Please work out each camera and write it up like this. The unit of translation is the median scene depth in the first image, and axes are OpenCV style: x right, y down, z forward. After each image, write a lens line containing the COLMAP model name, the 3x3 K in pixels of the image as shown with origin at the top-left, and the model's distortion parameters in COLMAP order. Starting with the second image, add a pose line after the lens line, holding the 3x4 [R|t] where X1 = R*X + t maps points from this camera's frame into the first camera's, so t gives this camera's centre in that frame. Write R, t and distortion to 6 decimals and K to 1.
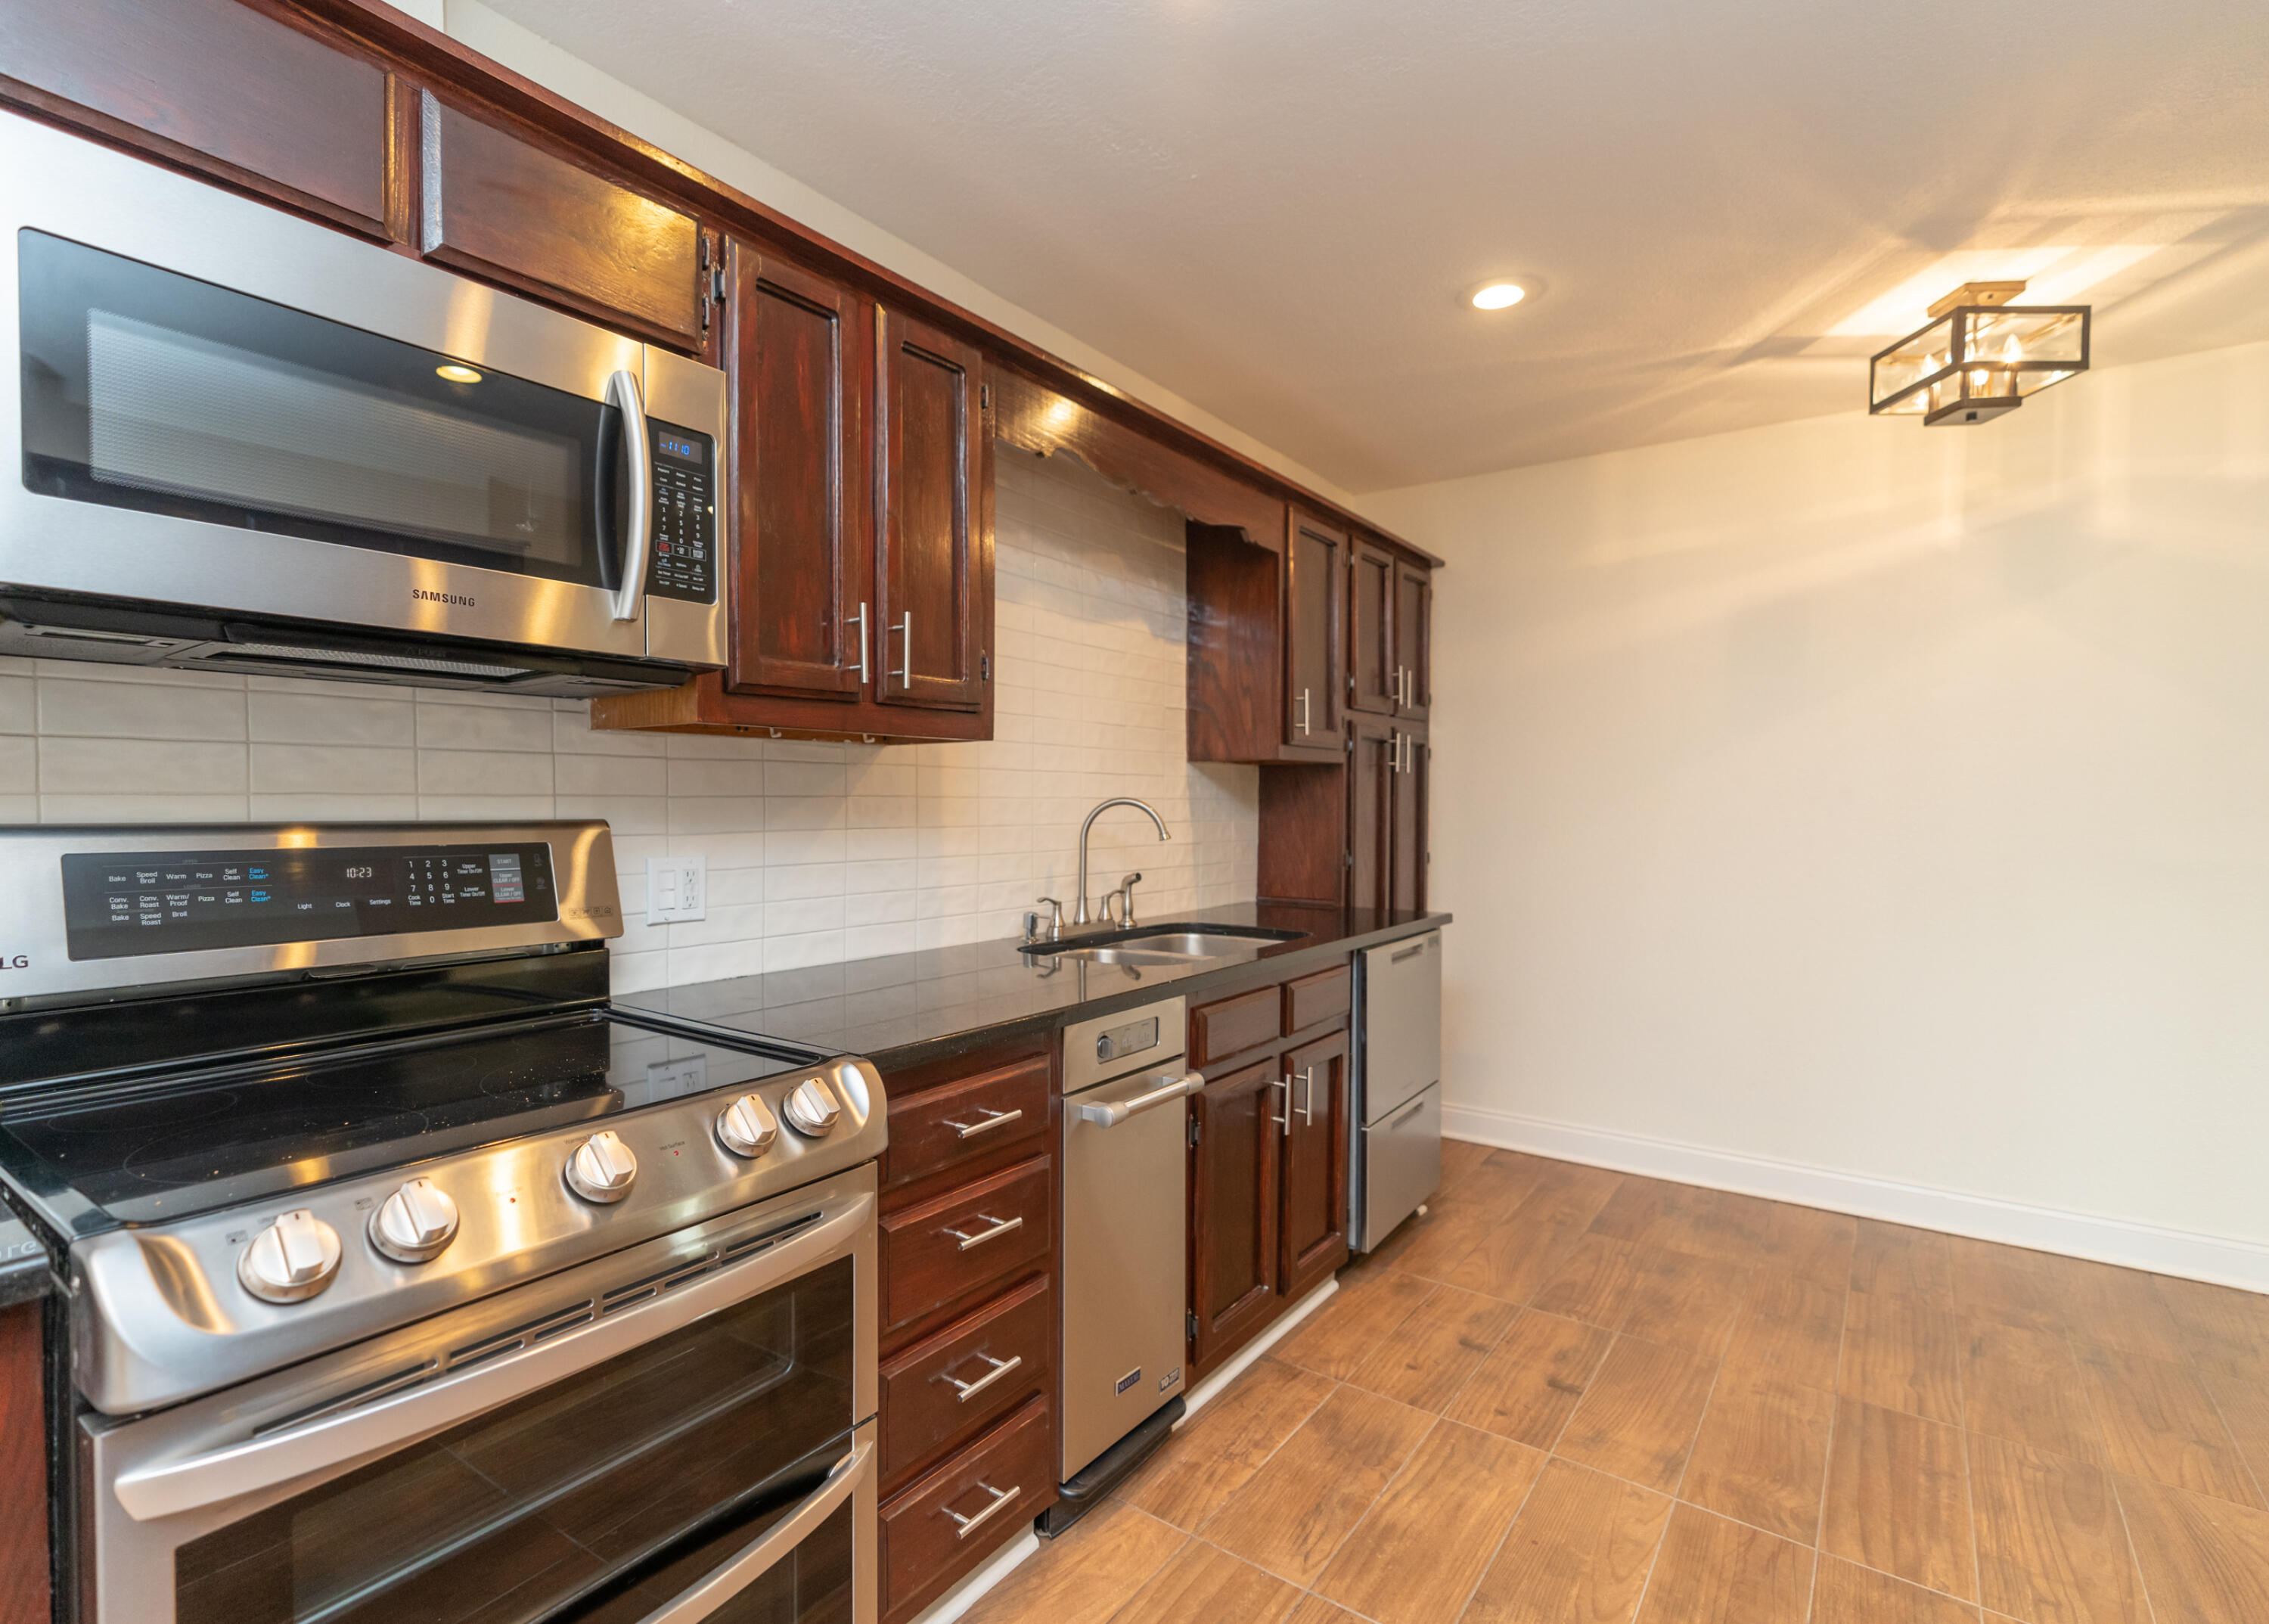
lens RADIAL K [[1069.7, 0, 1066.6], [0, 1069.7, 834.1], [0, 0, 1]] dist [0.005222, -0.004810]
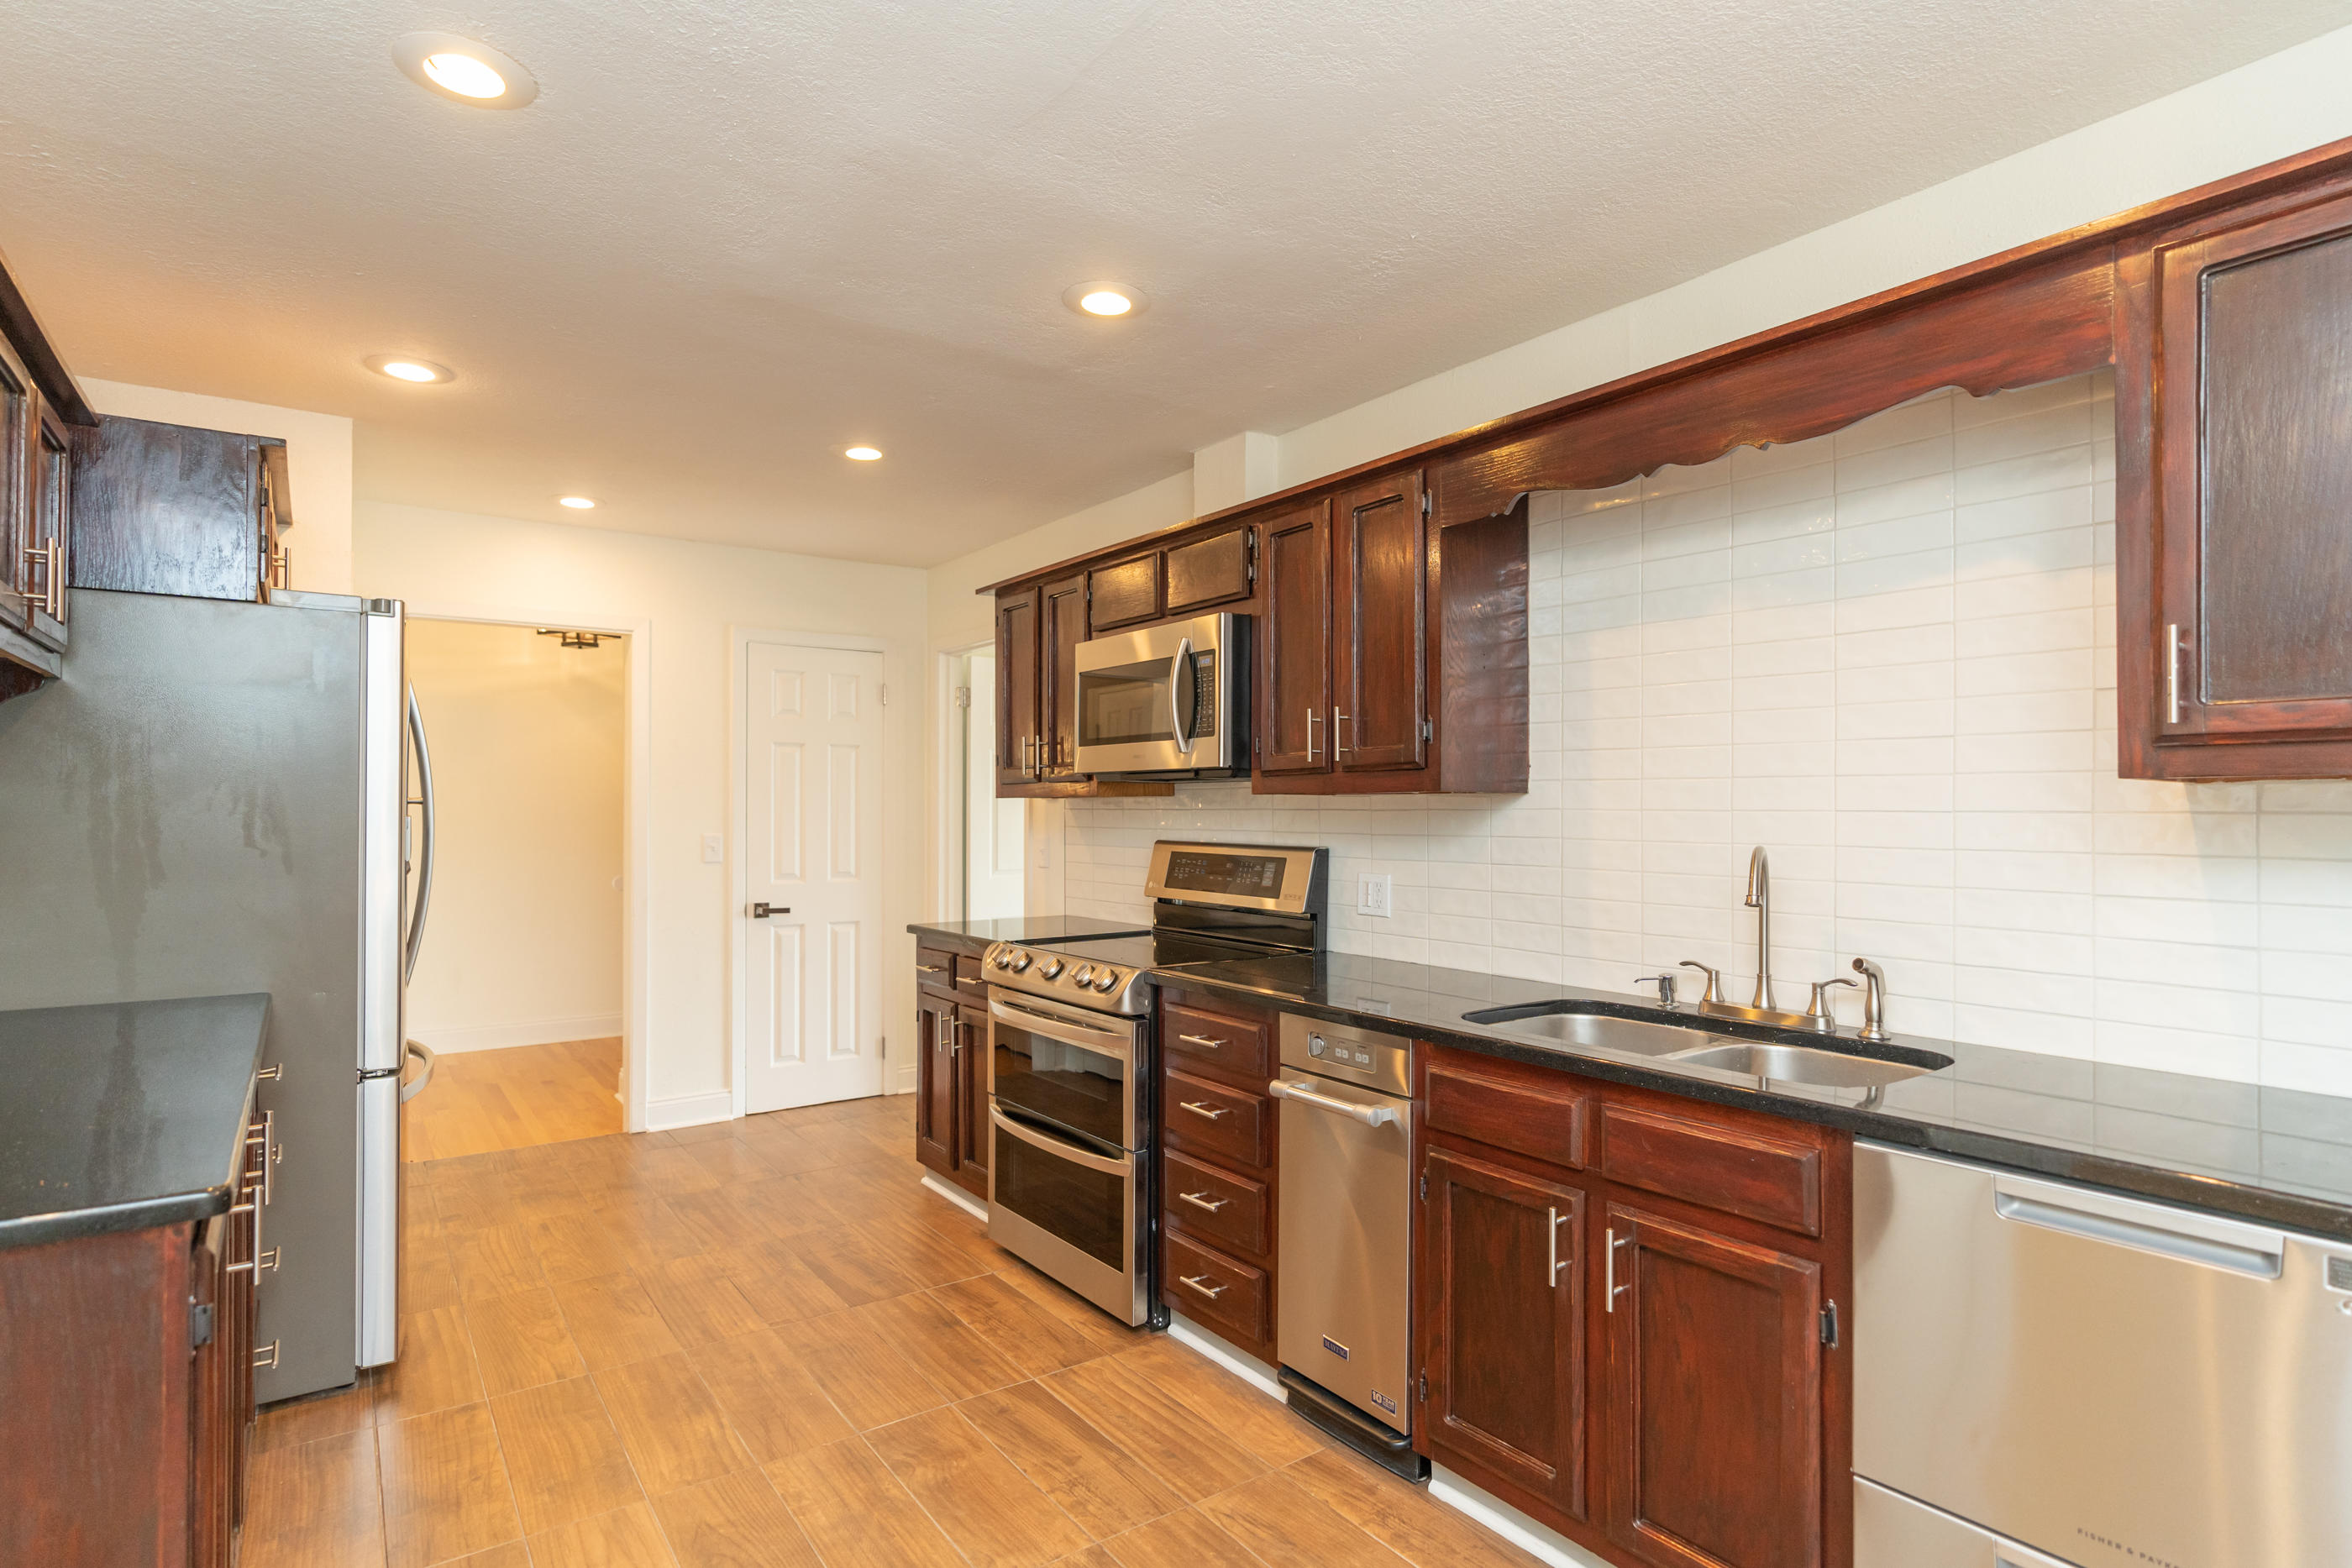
lens RADIAL K [[1179.9, 0, 1177.1], [0, 1179.9, 802.1], [0, 0, 1]] dist [-0.004435, 0.001511]
pose [[-0.270109, 0.006063, -0.962811, 1.044865], [-0.016891, 0.999796, 0.011034, -0.073067], [0.962682, 0.019244, -0.269951, 0.919415]]
